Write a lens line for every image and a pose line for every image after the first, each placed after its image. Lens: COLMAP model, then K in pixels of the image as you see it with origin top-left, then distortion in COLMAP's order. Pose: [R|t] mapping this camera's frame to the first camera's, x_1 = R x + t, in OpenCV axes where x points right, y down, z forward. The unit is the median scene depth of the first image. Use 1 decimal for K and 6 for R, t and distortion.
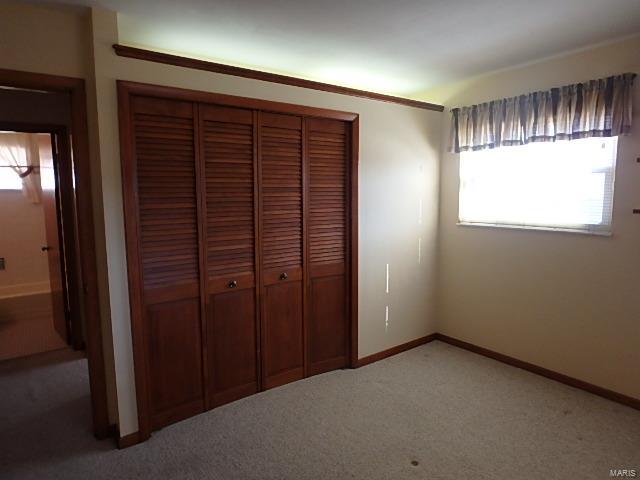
lens RADIAL K [[401.0, 0, 320.0], [0, 401.0, 240.0], [0, 0, 1]] dist [-0.021390, 0.002315]
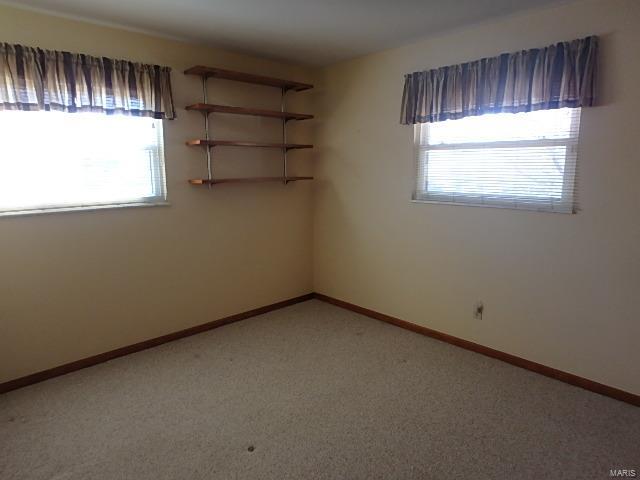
lens RADIAL K [[401.0, 0, 320.0], [0, 401.0, 240.0], [0, 0, 1]] dist [-0.021390, 0.002315]
pose [[-0.122926, -0.165666, 0.978491, -0.482263], [0.131712, 0.974523, 0.181541, -0.061728], [-0.983637, 0.151195, -0.097974, 0.659314]]
